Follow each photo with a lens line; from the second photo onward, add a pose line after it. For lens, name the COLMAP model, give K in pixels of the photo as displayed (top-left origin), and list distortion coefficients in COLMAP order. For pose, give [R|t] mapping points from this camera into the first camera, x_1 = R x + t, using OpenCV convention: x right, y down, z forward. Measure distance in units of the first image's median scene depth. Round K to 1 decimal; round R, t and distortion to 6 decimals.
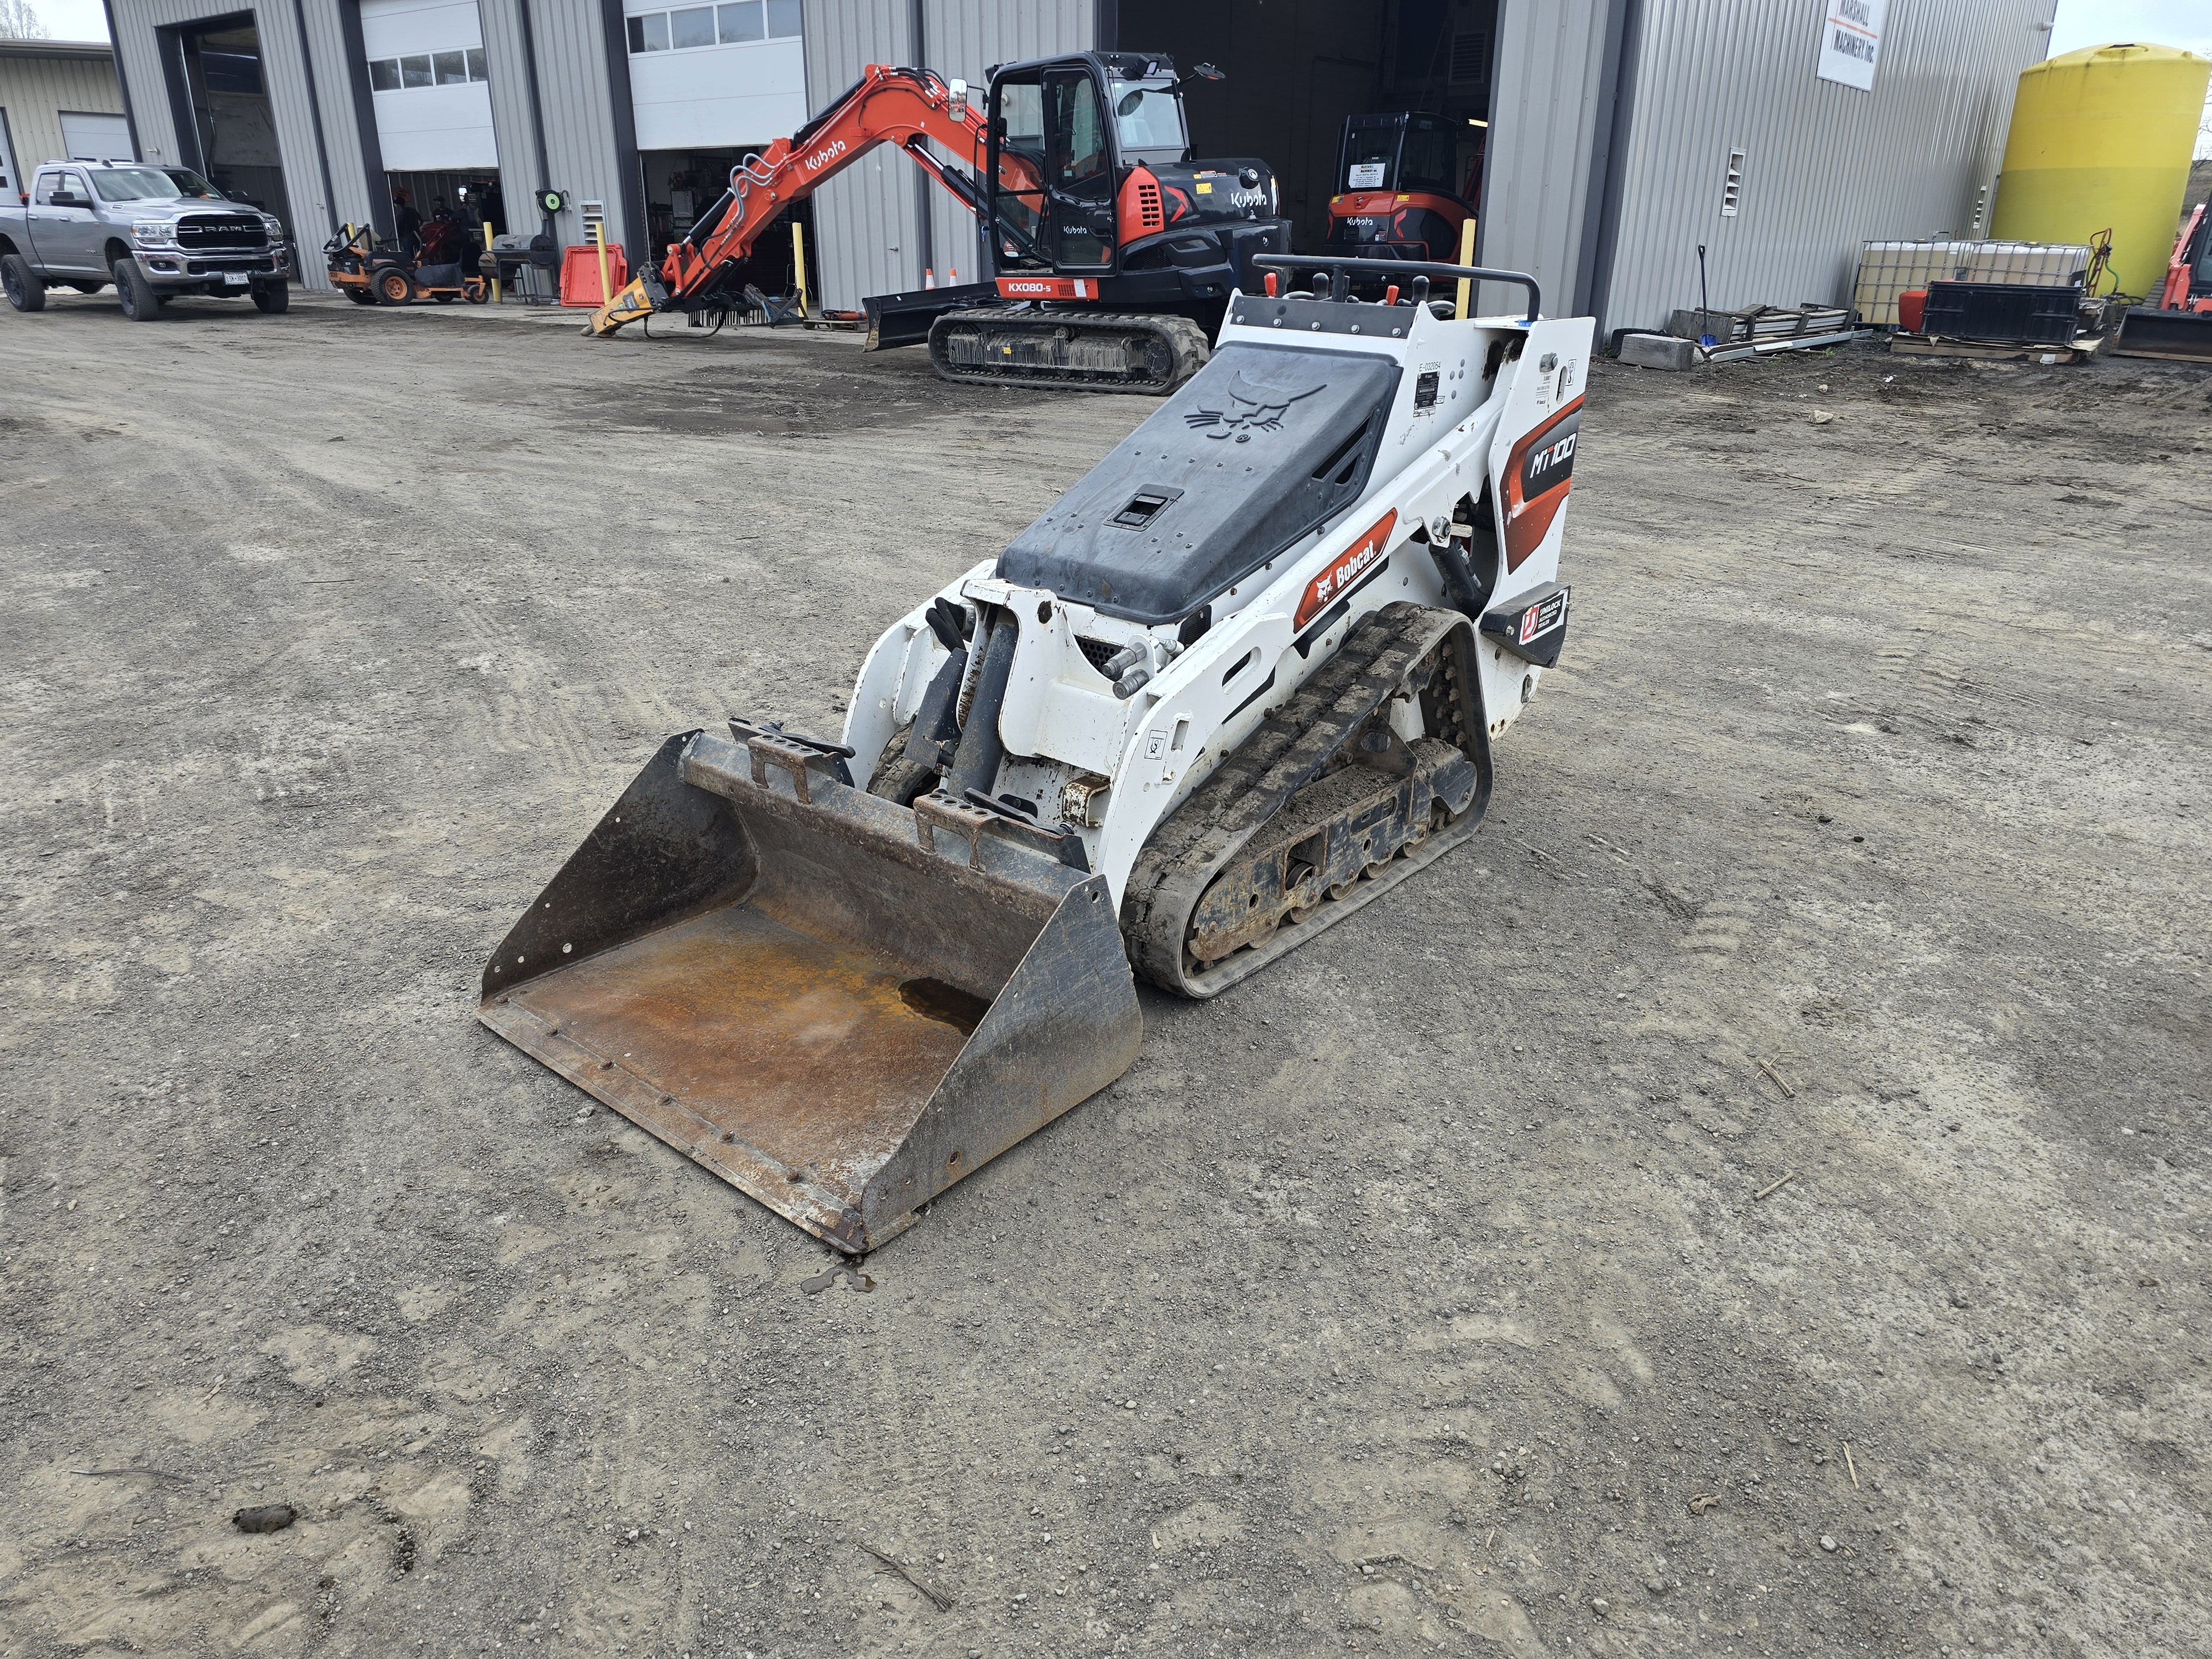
lens RADIAL K [[1495.0, 0, 1137.4], [0, 1495.0, 824.7], [0, 0, 1]] dist [0.053317, -0.048693]
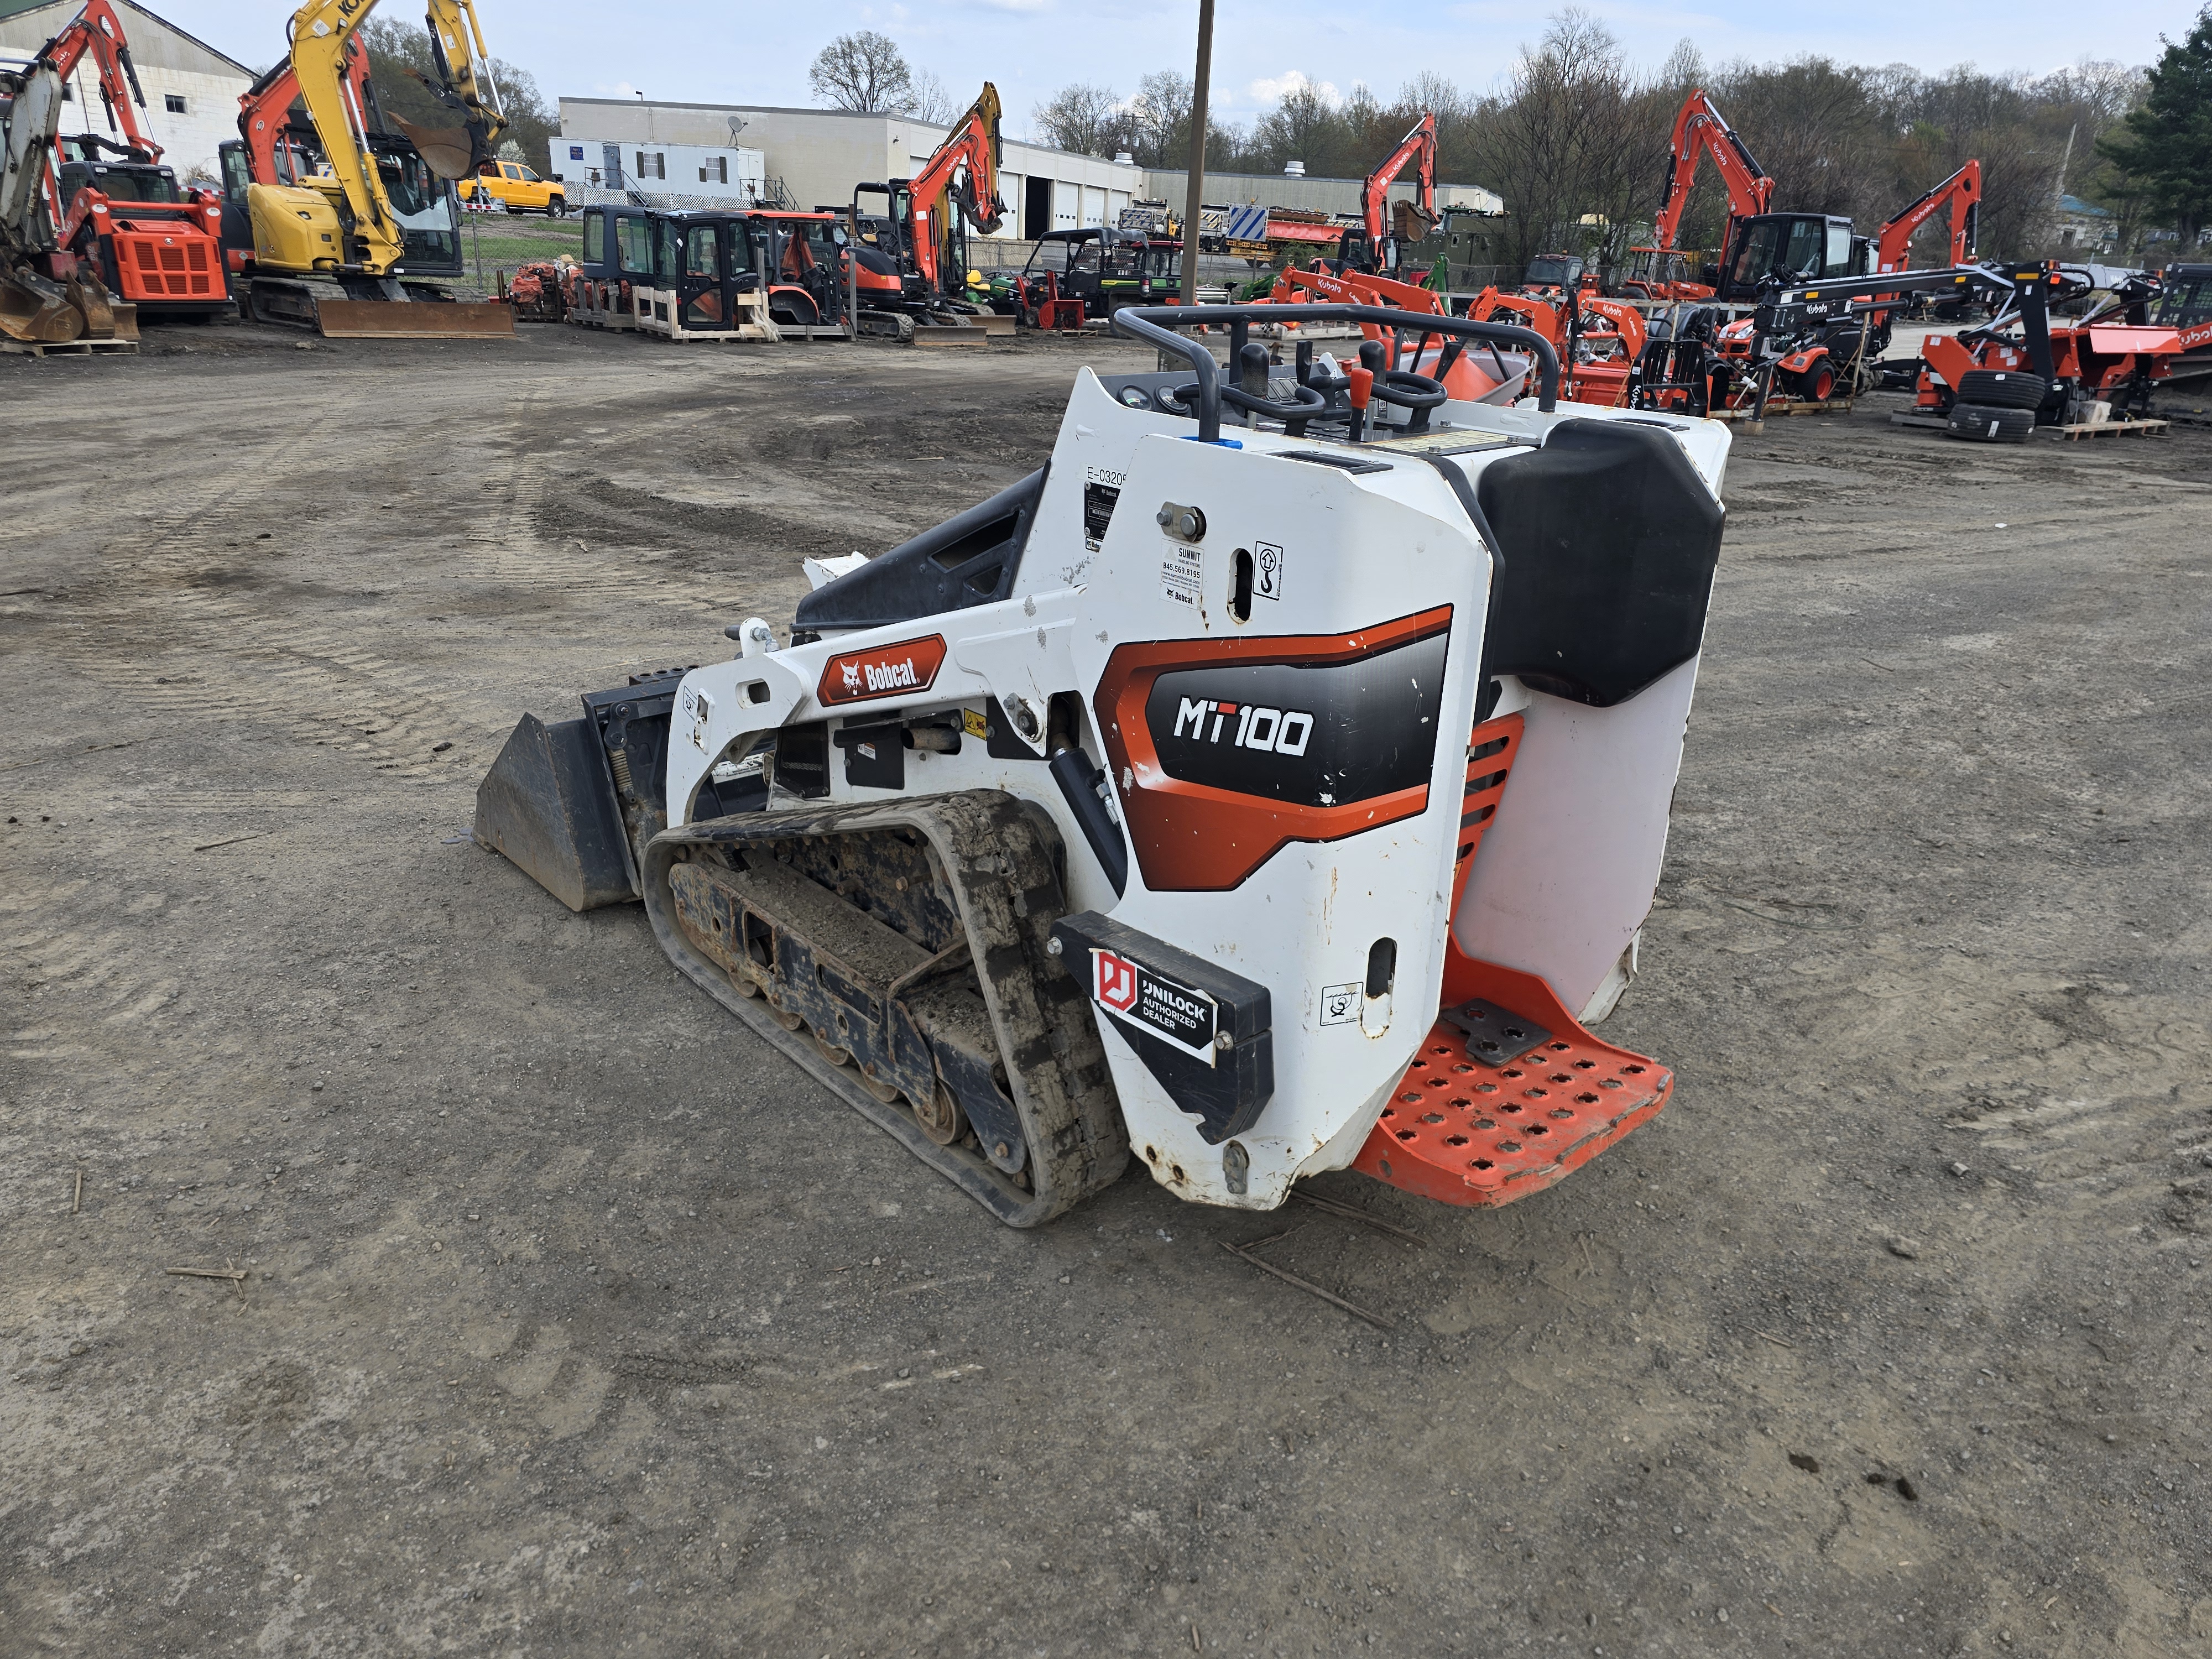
lens RADIAL K [[1495.0, 0, 1137.4], [0, 1495.0, 824.7], [0, 0, 1]] dist [0.053317, -0.048693]
pose [[-0.155640, 0.339900, -0.927493, 0.779334], [-0.410683, 0.831677, 0.373702, -0.406031], [0.898396, 0.439069, 0.010149, 1.030015]]
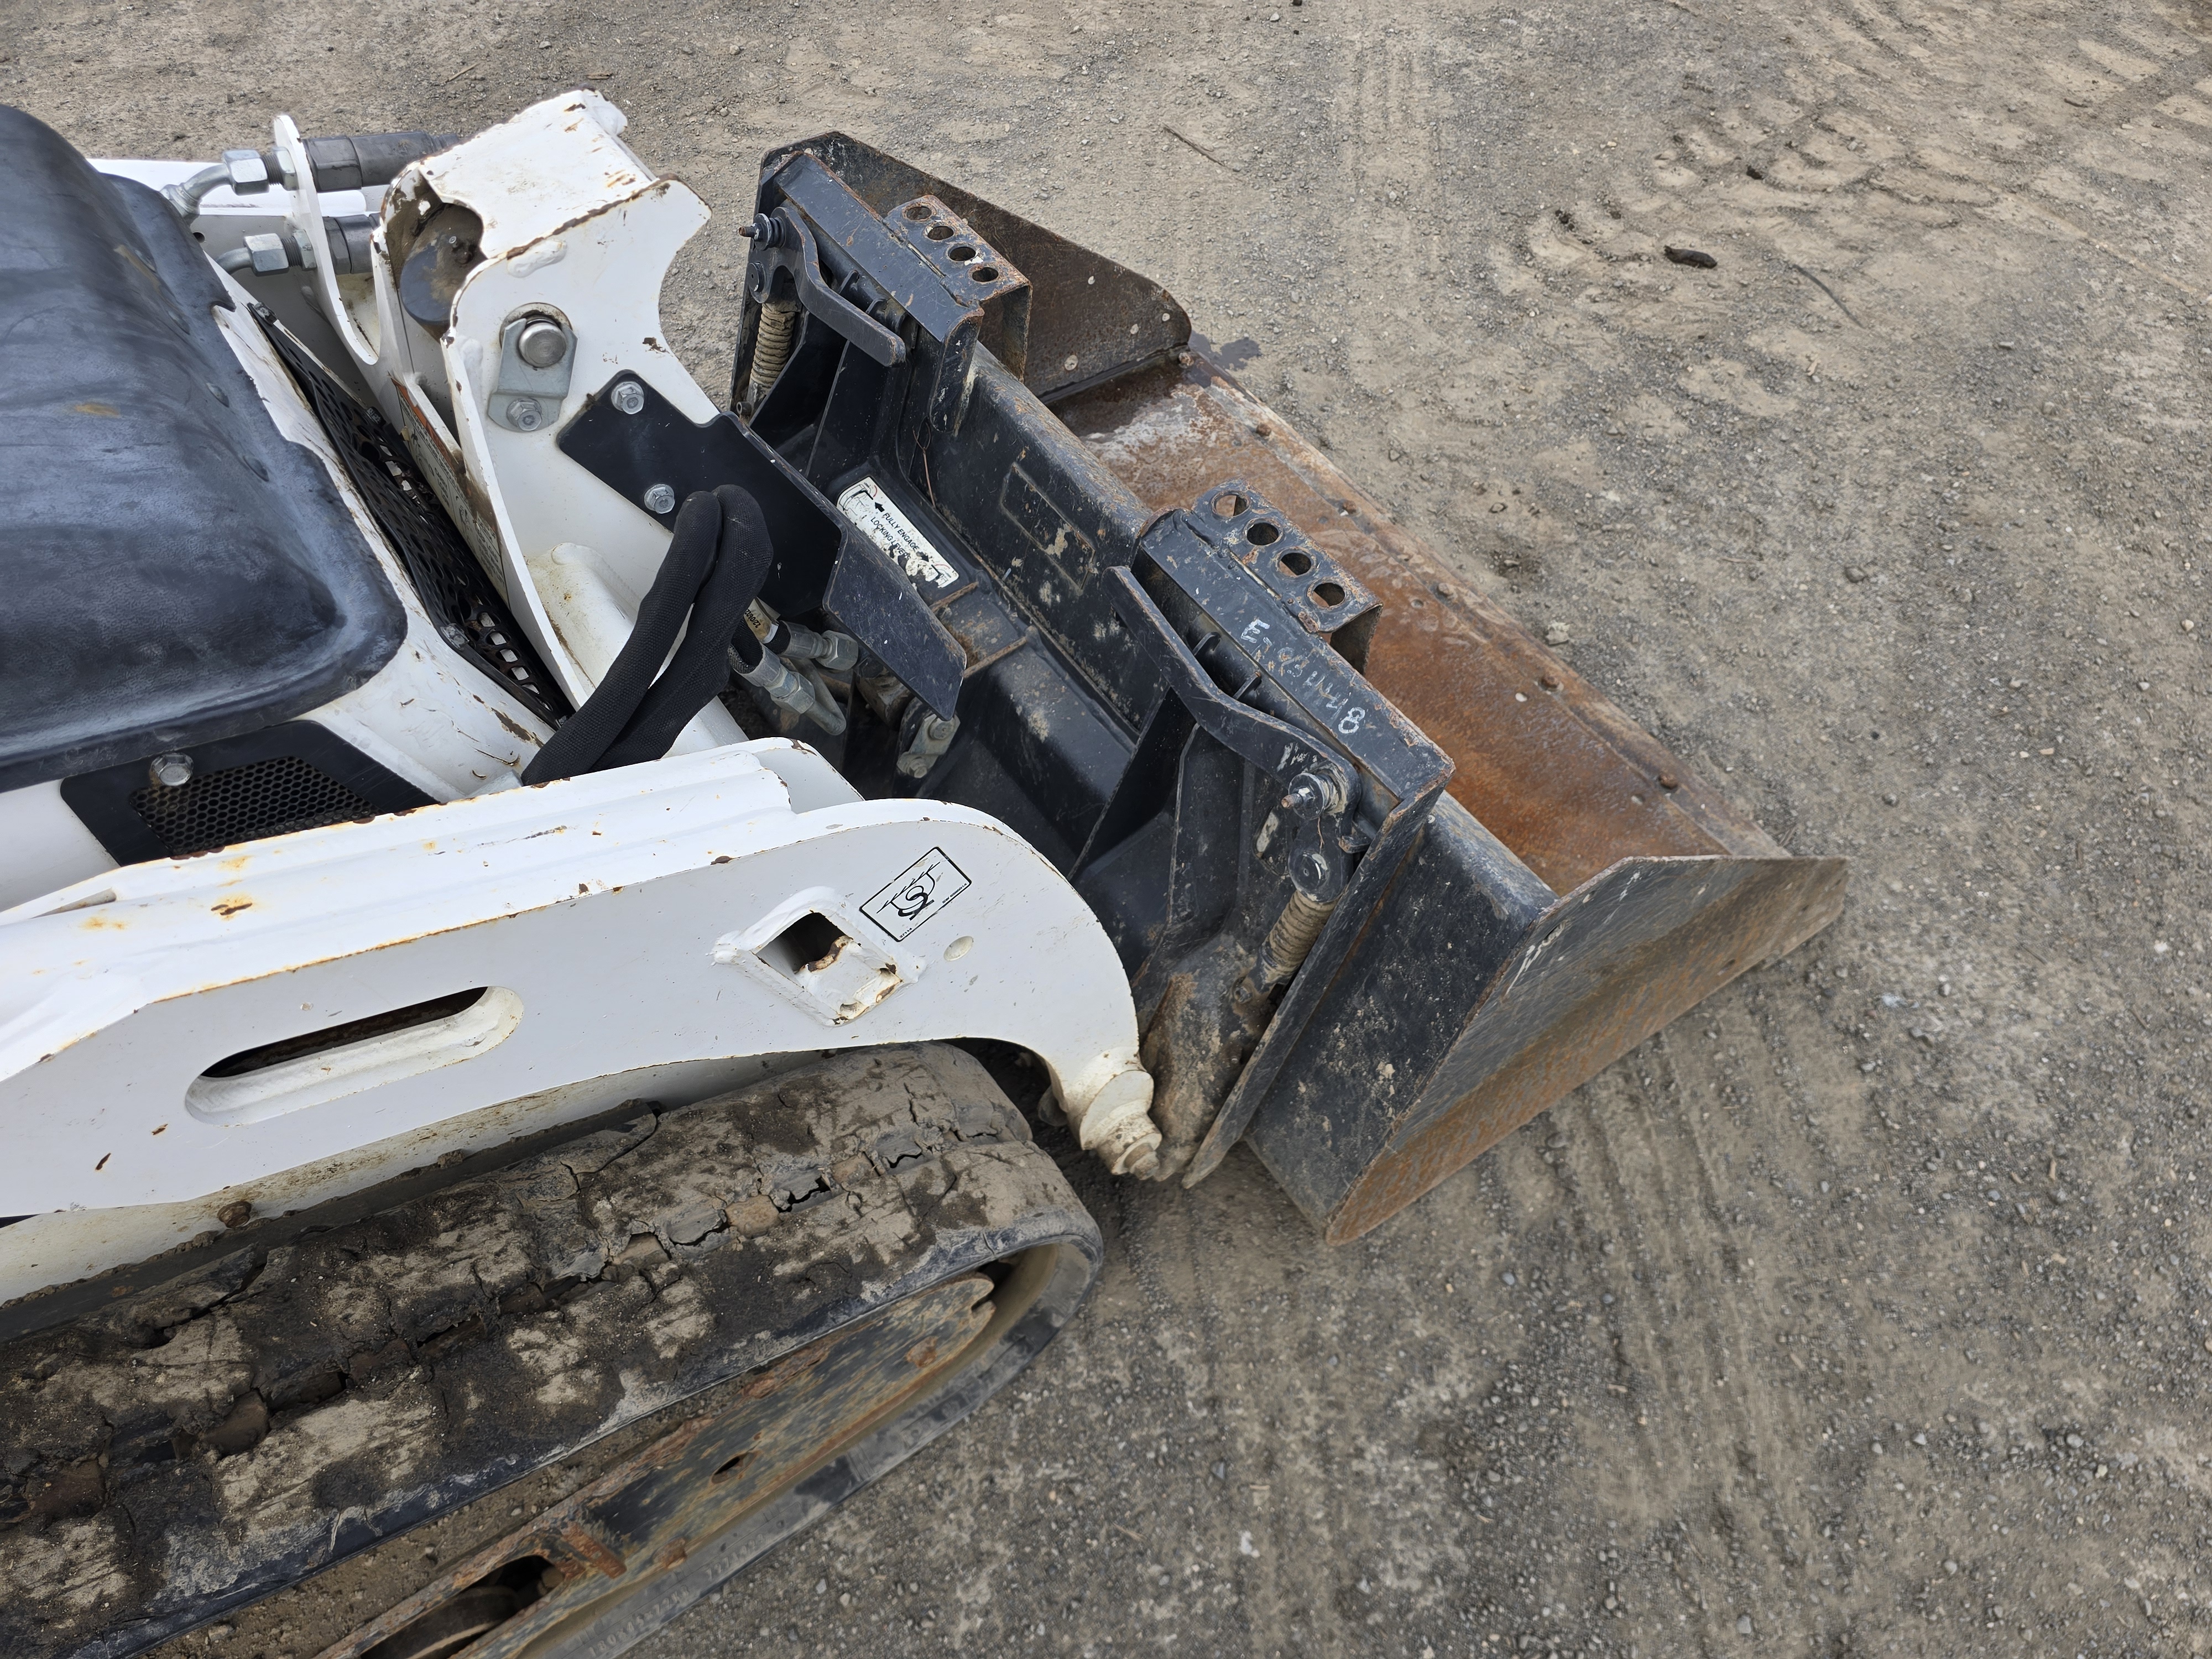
lens RADIAL K [[1530.9, 0, 1132.3], [0, 1530.9, 829.4], [0, 0, 1]] dist [0.058885, -0.049282]
pose [[-0.958259, -0.249156, 0.140216, -0.220574], [0.069657, 0.272192, 0.959718, -0.330559], [-0.277285, 0.929426, -0.243475, 0.944777]]
